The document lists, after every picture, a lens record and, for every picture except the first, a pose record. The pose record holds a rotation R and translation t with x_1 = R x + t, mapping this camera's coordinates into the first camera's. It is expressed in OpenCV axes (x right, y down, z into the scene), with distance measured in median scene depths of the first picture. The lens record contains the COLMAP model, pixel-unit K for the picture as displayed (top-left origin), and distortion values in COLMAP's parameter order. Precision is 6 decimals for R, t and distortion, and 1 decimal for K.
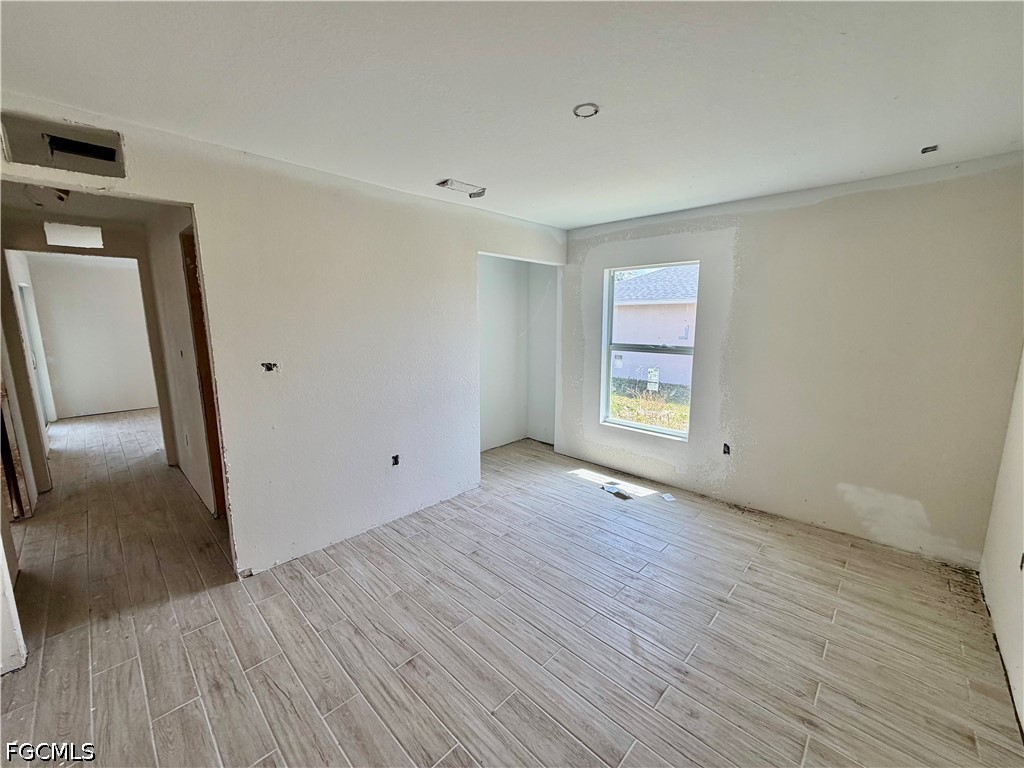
lens RADIAL K [[411.6, 0, 511.8], [0, 411.6, 384.0], [0, 0, 1]] dist [-0.003146, 0.001349]
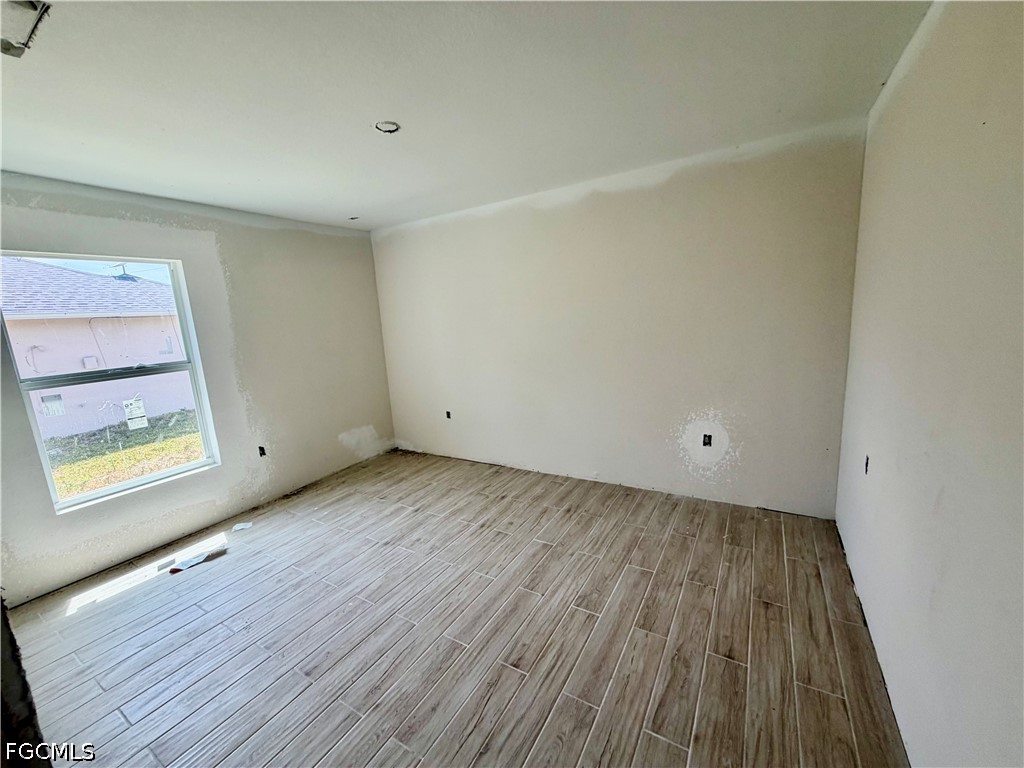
lens RADIAL K [[411.6, 0, 511.6], [0, 411.6, 383.7], [0, 0, 1]] dist [-0.003146, 0.001349]
pose [[-0.222917, -0.153921, 0.962609, -0.811998], [0.220502, 0.953902, 0.203591, -0.102729], [-0.949572, 0.257641, -0.178701, 0.778027]]
